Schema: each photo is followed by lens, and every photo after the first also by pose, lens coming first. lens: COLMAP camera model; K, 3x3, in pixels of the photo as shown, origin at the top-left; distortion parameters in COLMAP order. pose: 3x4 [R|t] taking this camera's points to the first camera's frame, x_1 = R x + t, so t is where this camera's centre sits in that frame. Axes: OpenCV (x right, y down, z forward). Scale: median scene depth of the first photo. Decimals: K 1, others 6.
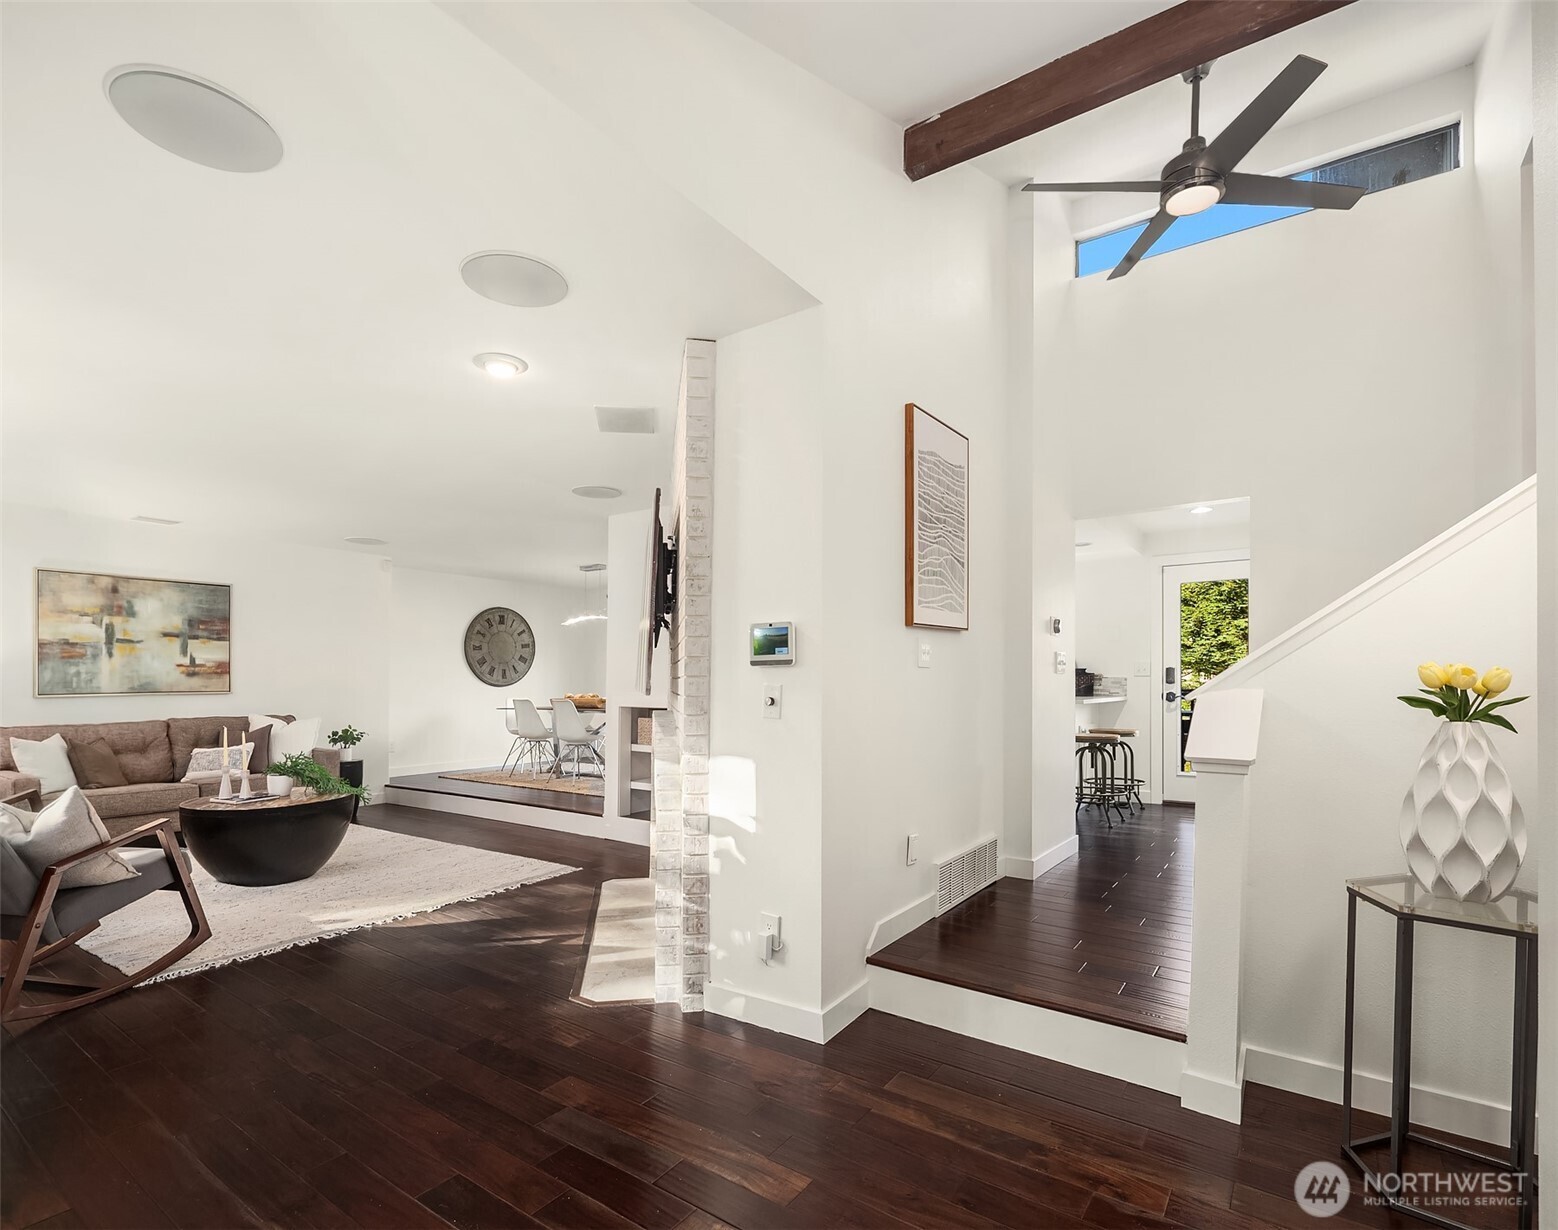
lens RADIAL K [[753.8, 0, 773.3], [0, 753.8, 680.8], [0, 0, 1]] dist [-0.002176, 0.000309]
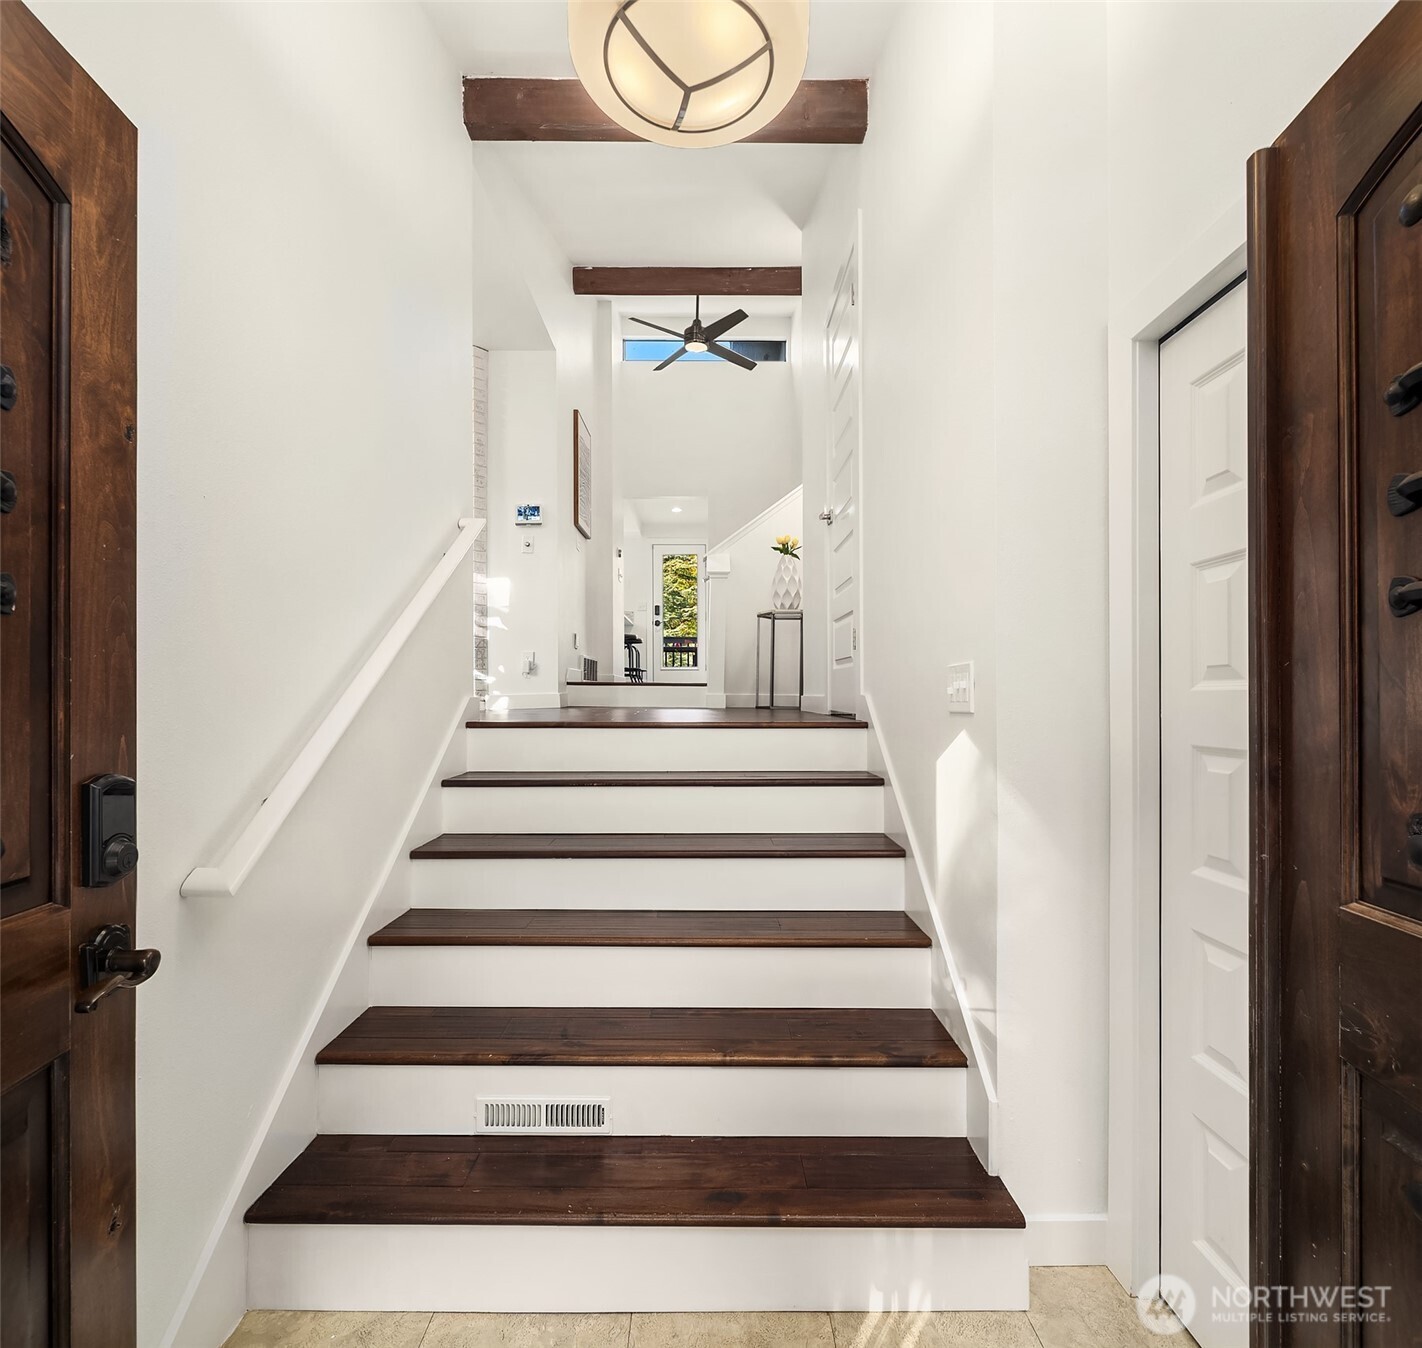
lens RADIAL K [[733.4, 0, 707.6], [0, 733.4, 703.2], [0, 0, 1]] dist [0.002079, 0.000165]
pose [[0.809062, -0.005506, 0.587698, -0.763535], [0.005290, 0.999984, 0.002087, 0.446698], [-0.587700, 0.001420, 0.809078, -0.846833]]
